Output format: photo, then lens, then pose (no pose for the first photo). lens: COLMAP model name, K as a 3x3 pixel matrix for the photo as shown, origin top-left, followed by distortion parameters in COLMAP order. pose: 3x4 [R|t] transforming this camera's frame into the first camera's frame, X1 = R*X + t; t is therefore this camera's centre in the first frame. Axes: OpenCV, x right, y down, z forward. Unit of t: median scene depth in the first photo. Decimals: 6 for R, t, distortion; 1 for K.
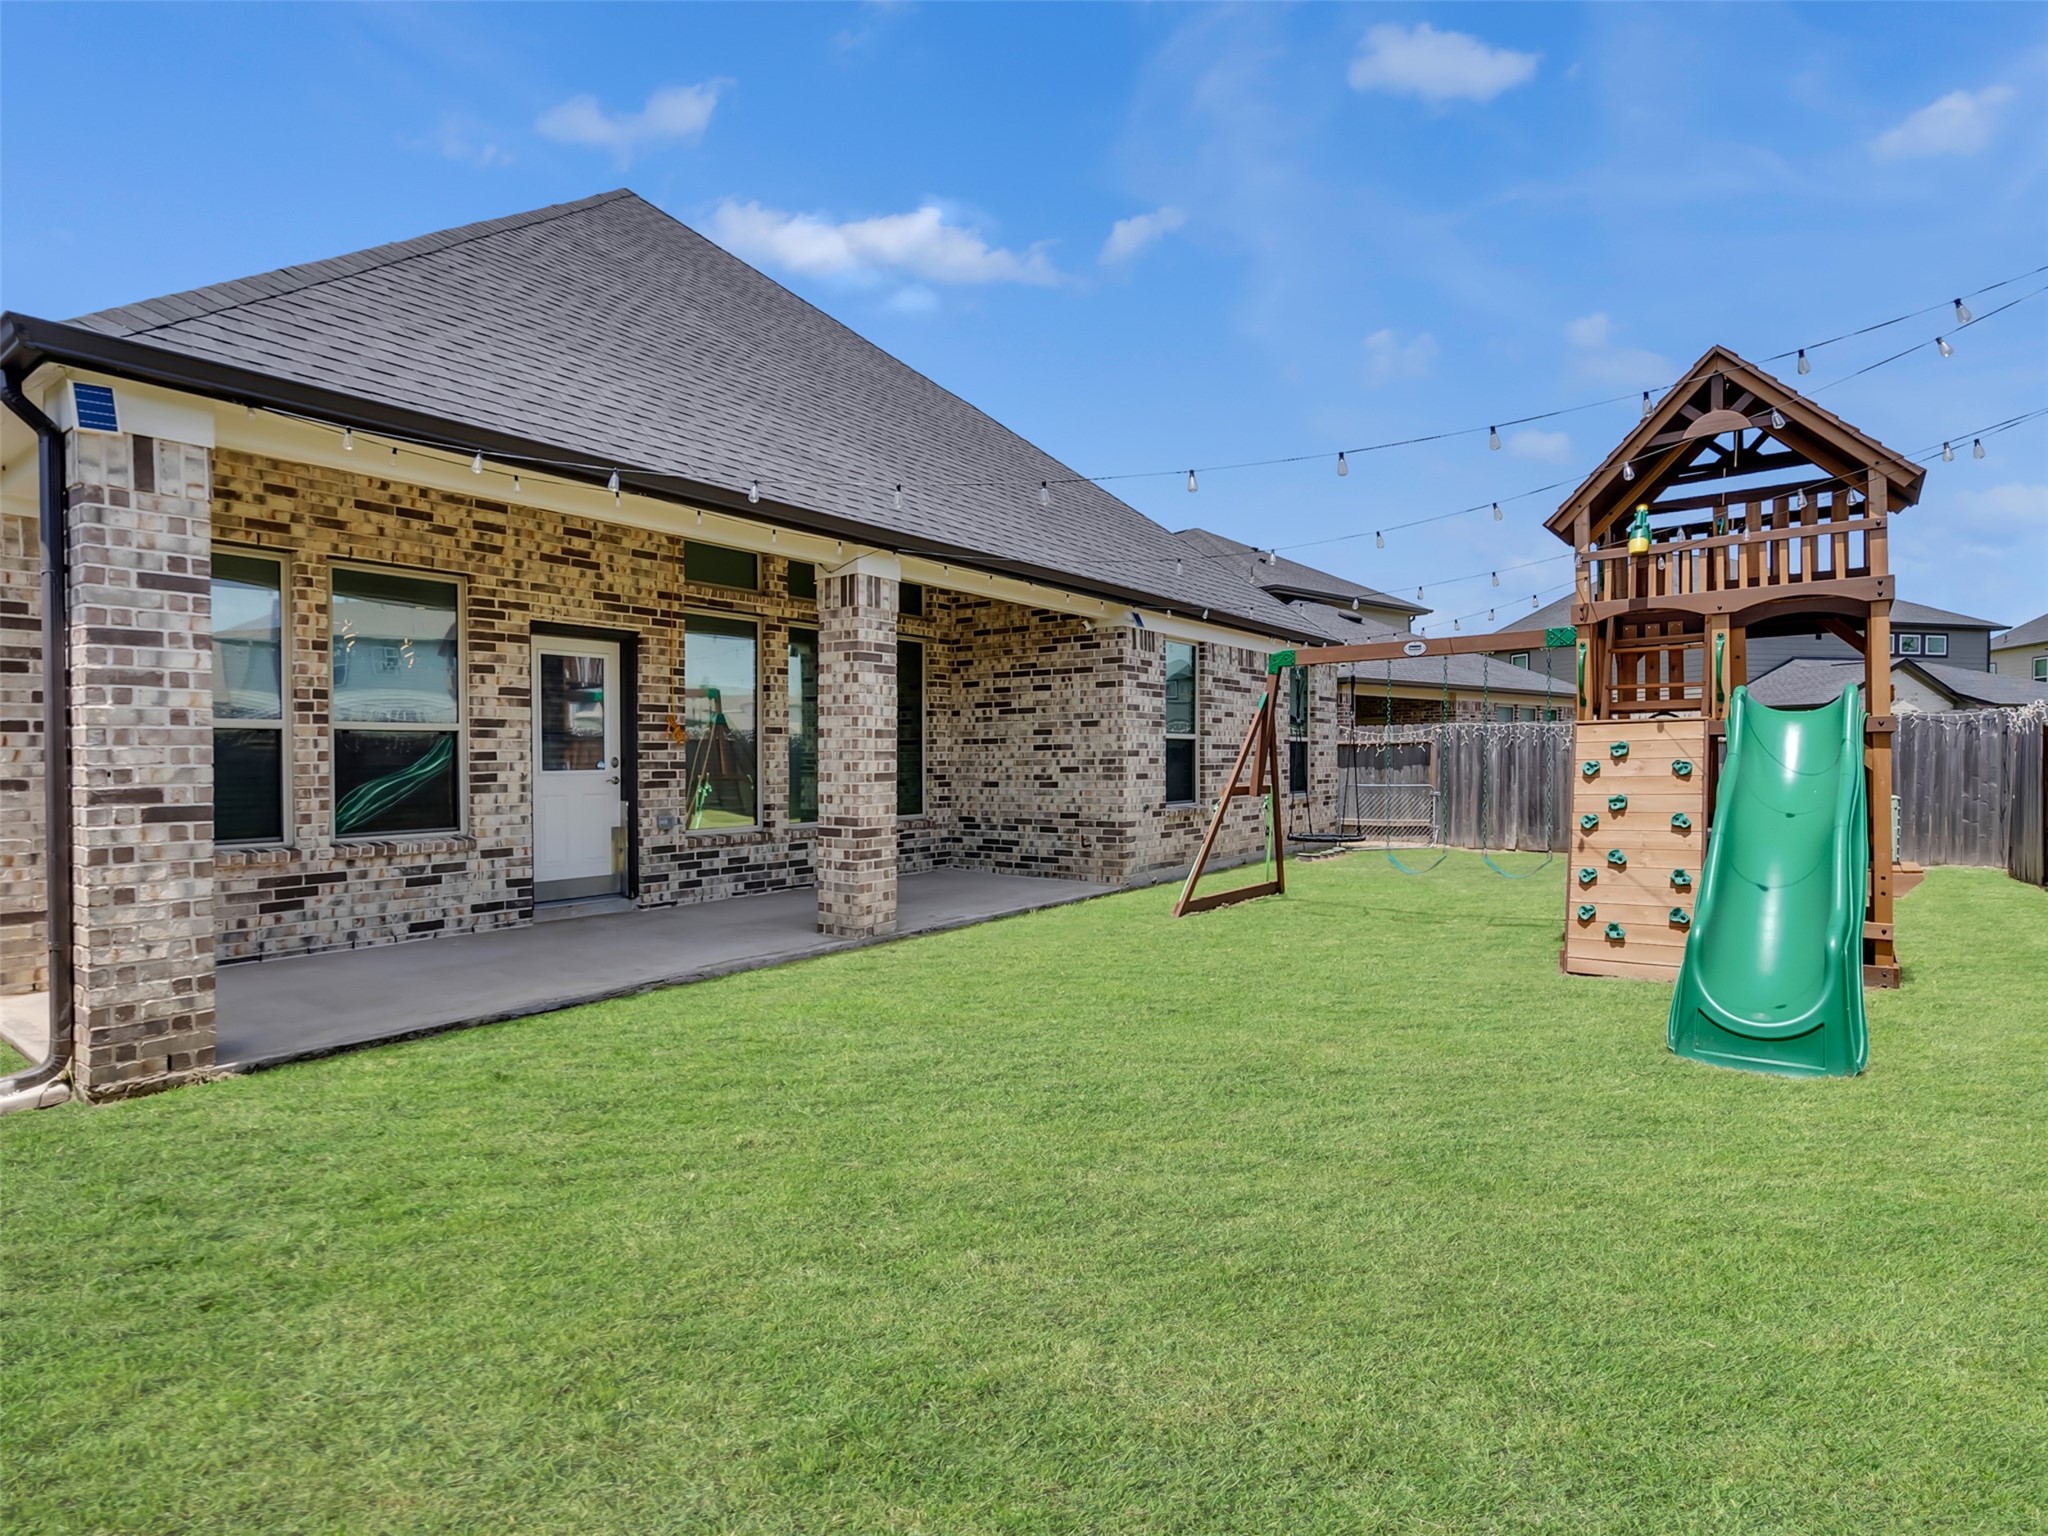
lens RADIAL K [[1046.8, 0, 1003.1], [0, 1046.8, 770.8], [0, 0, 1]] dist [-0.006570, 0.004189]
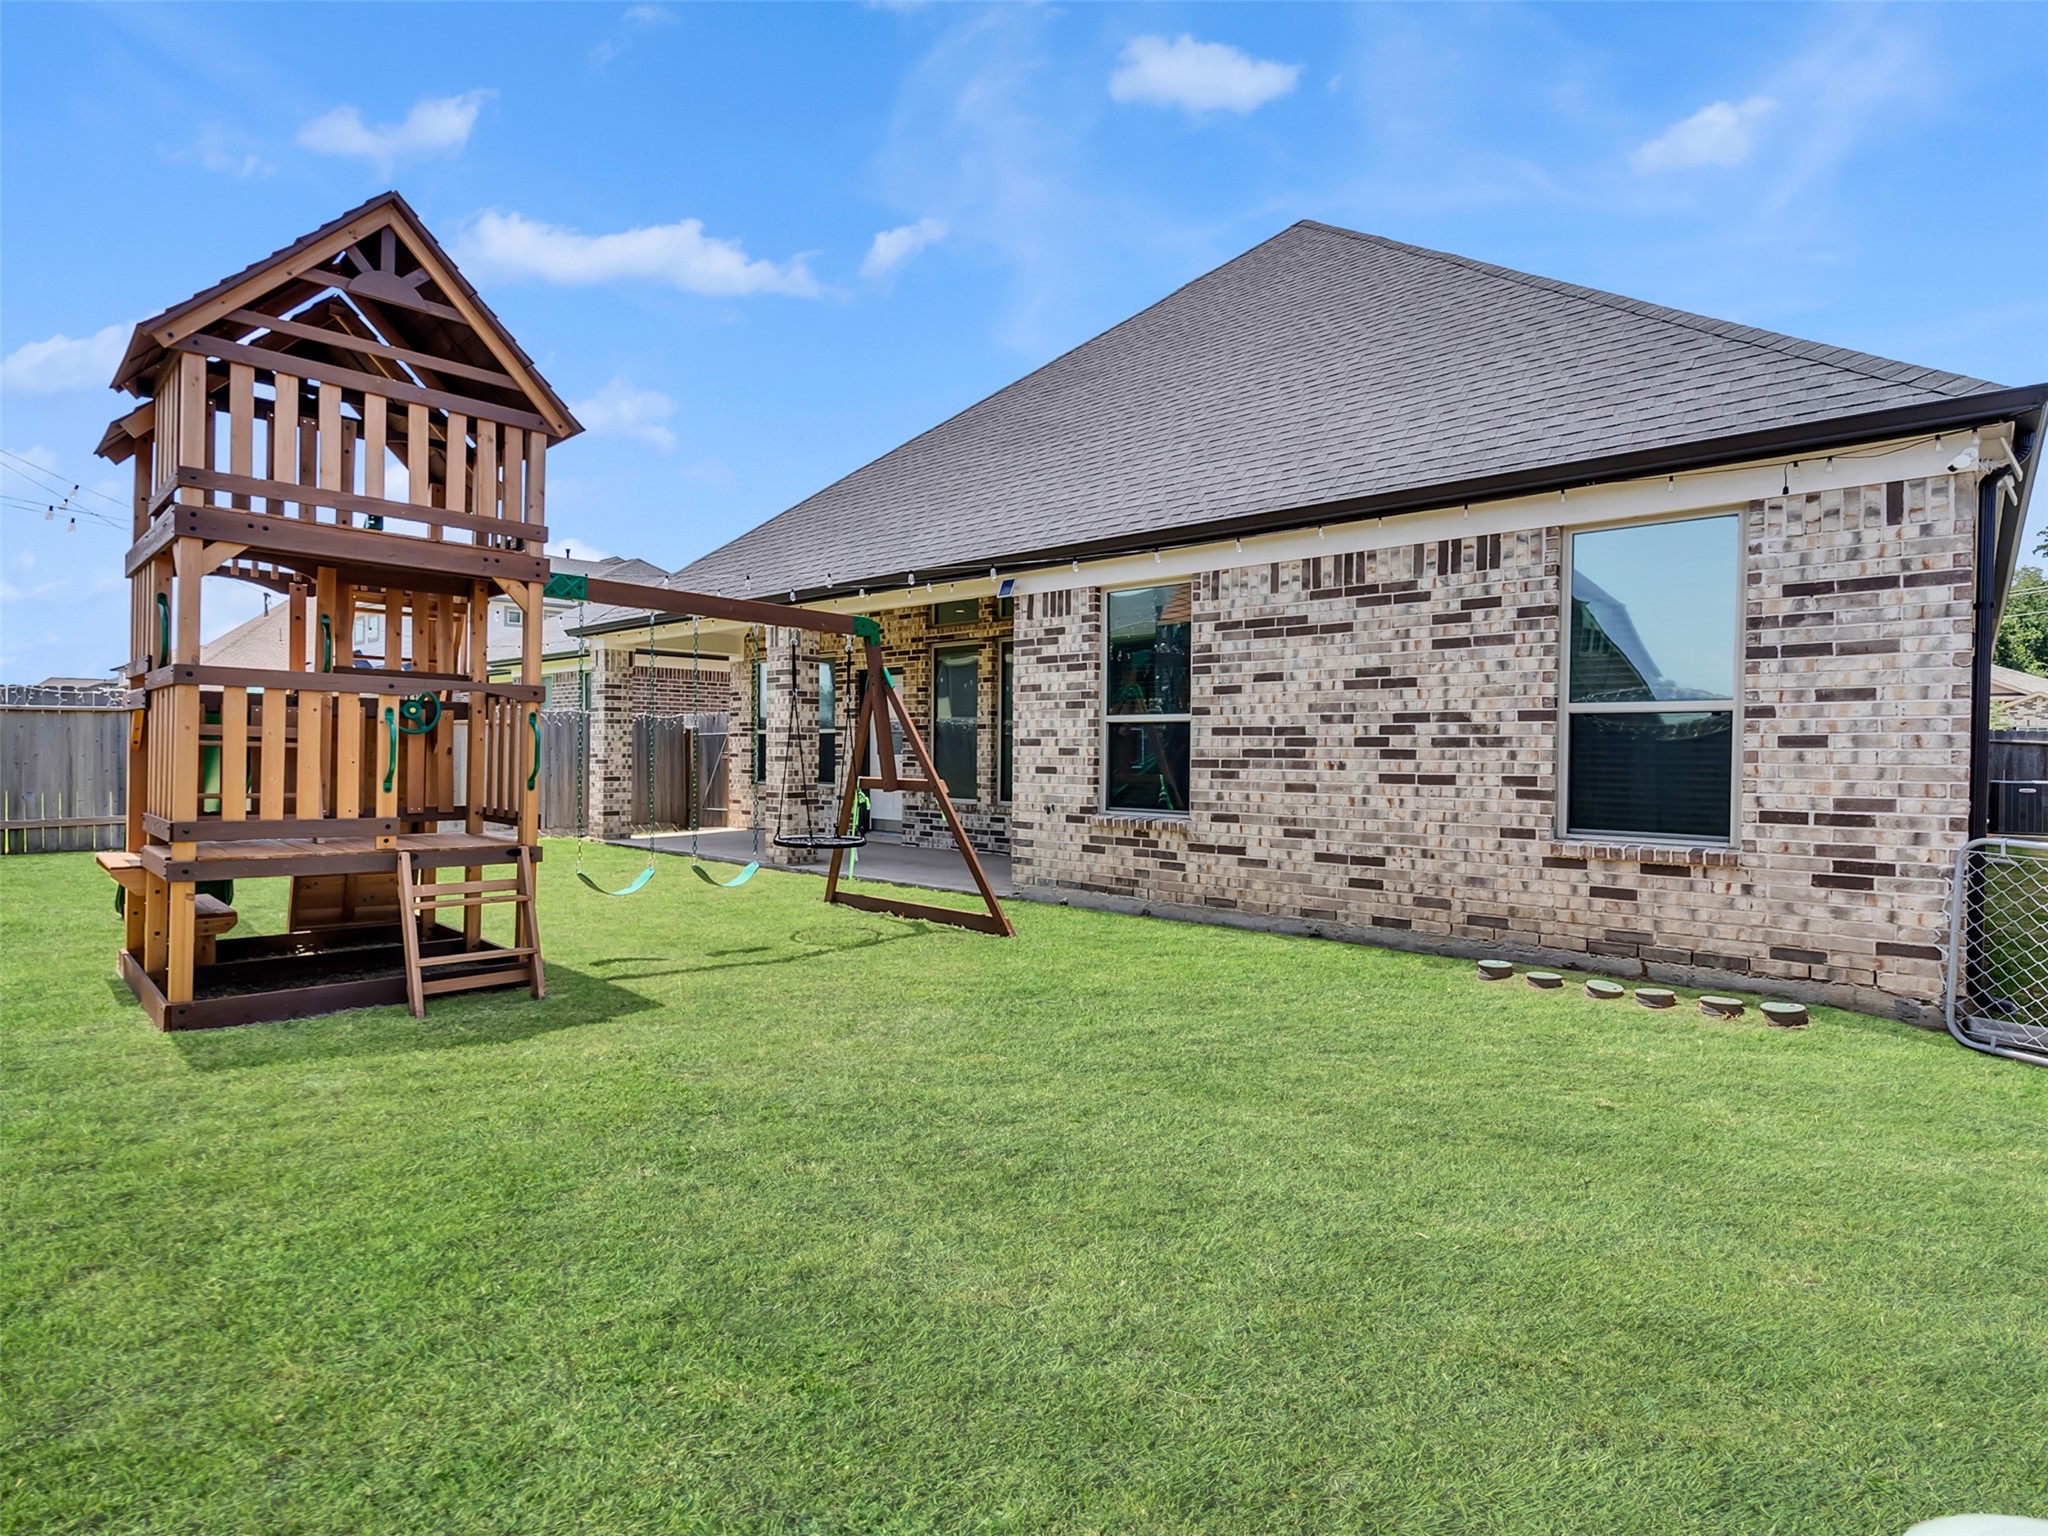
lens RADIAL K [[1046.8, 0, 1015.2], [0, 1046.8, 757.0], [0, 0, 1]] dist [-0.006570, 0.004189]
pose [[-0.093244, 0.005322, -0.995629, 0.951439], [-0.022263, 0.999725, 0.007428, -0.010569], [0.995394, 0.022858, -0.093100, 1.046297]]
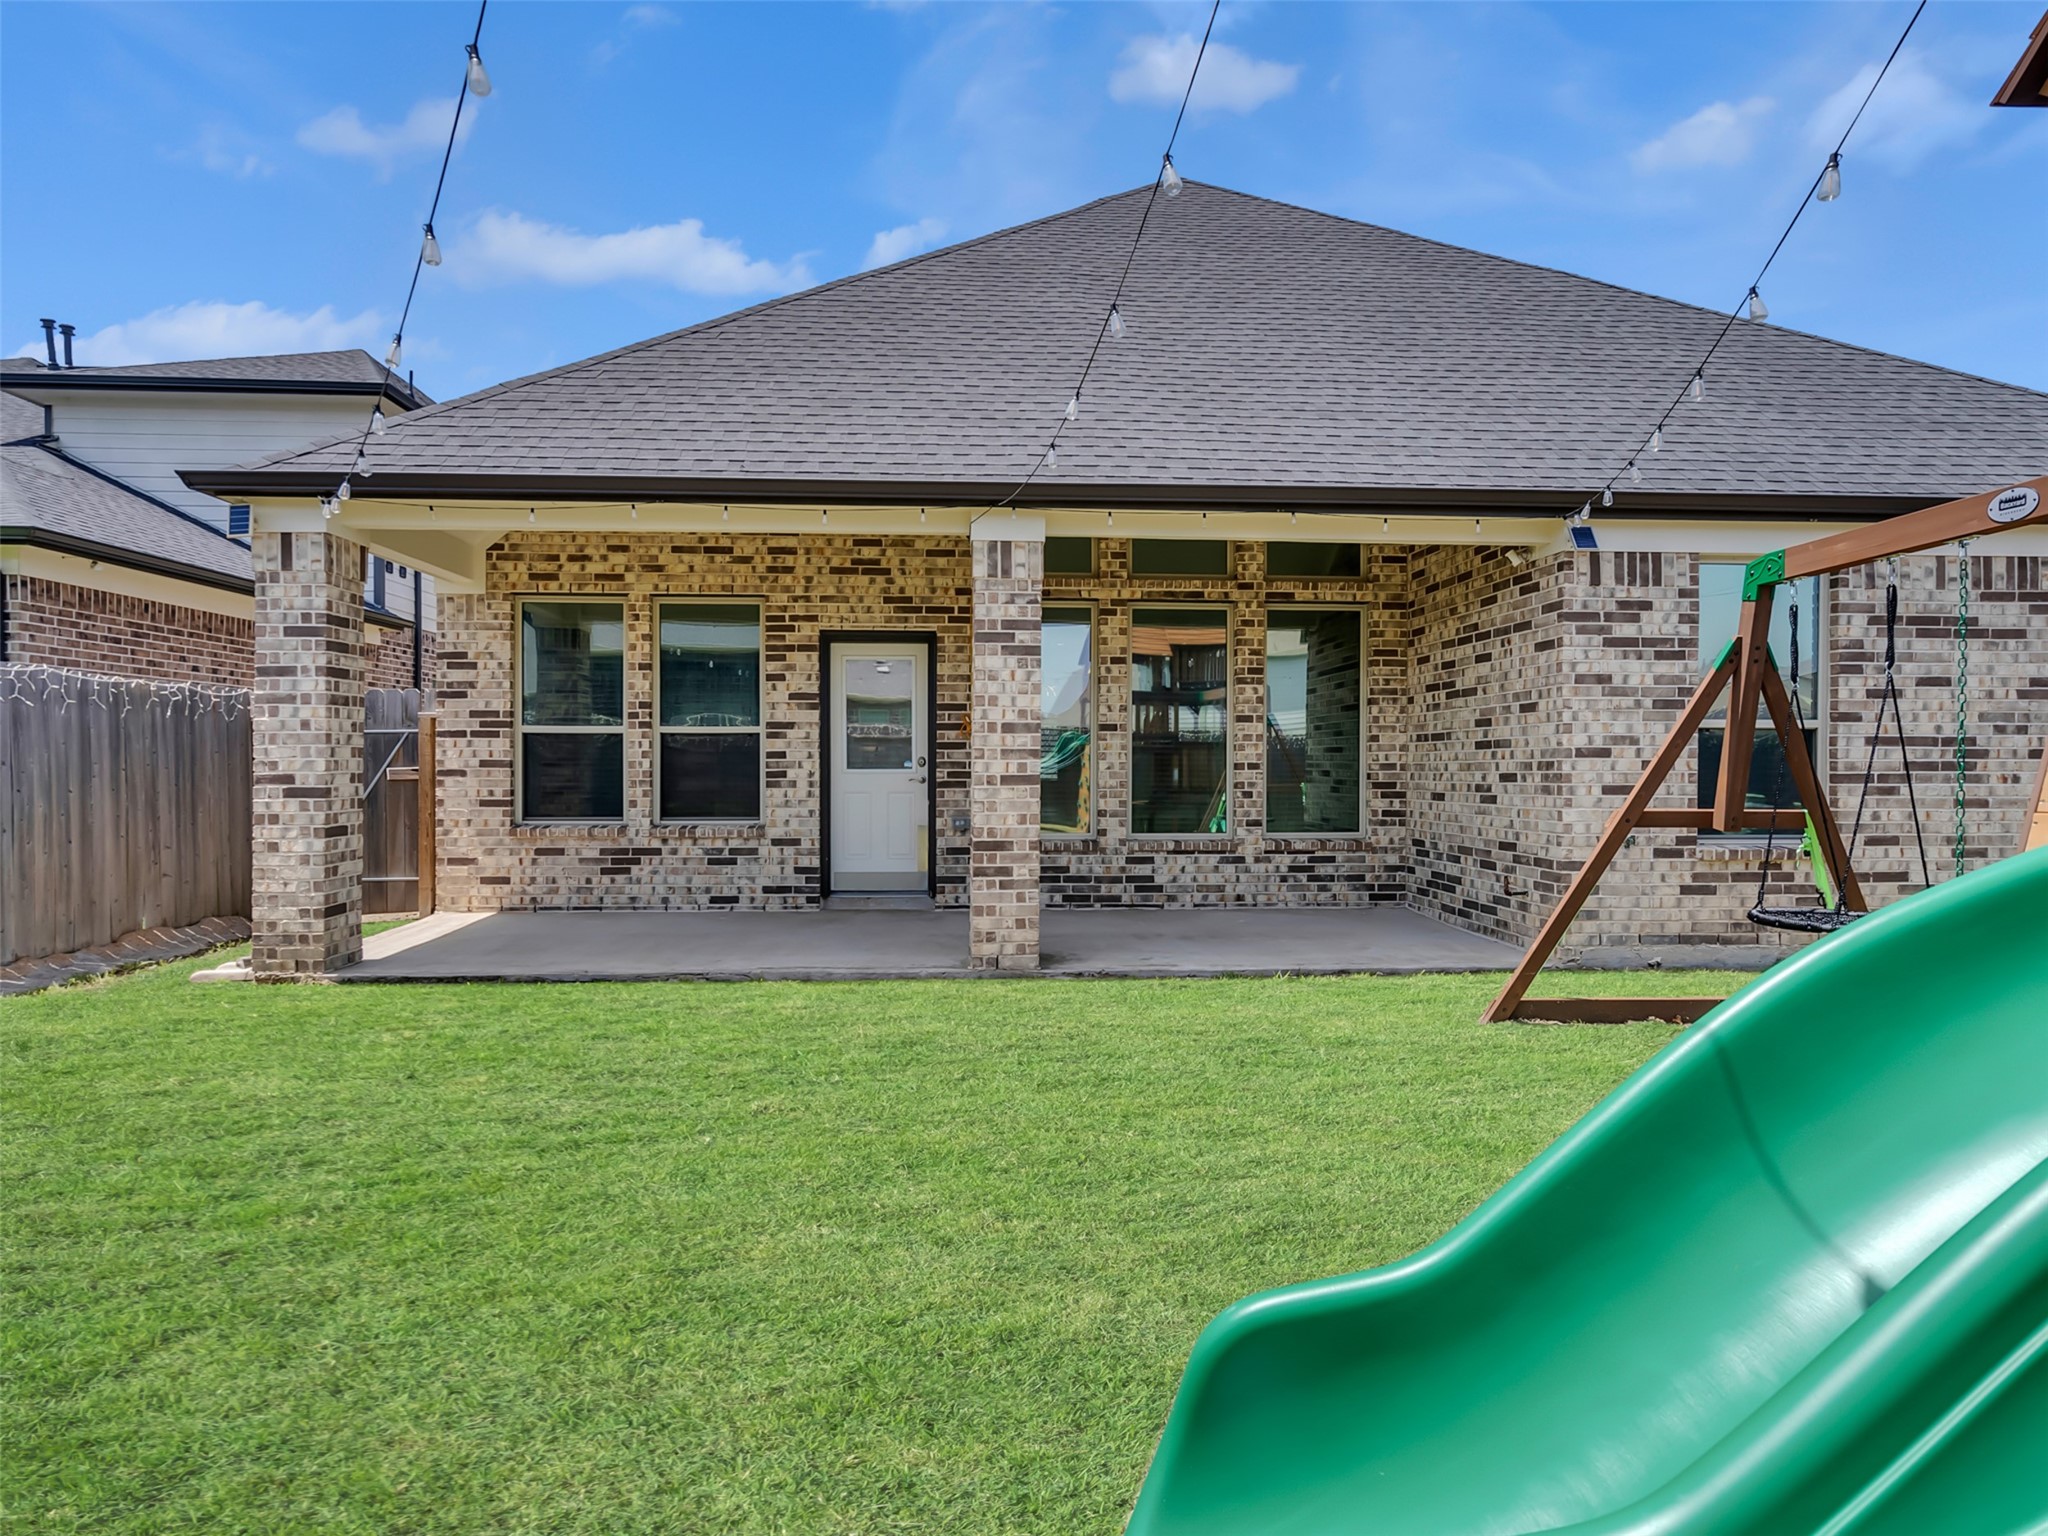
lens RADIAL K [[1046.8, 0, 1007.8], [0, 1046.8, 769.1], [0, 0, 1]] dist [-0.006570, 0.004189]
pose [[0.644445, 0.010009, -0.764585, 0.368488], [-0.014475, 0.999895, 0.000888, -0.002423], [0.764514, 0.010495, 0.644522, 0.325875]]
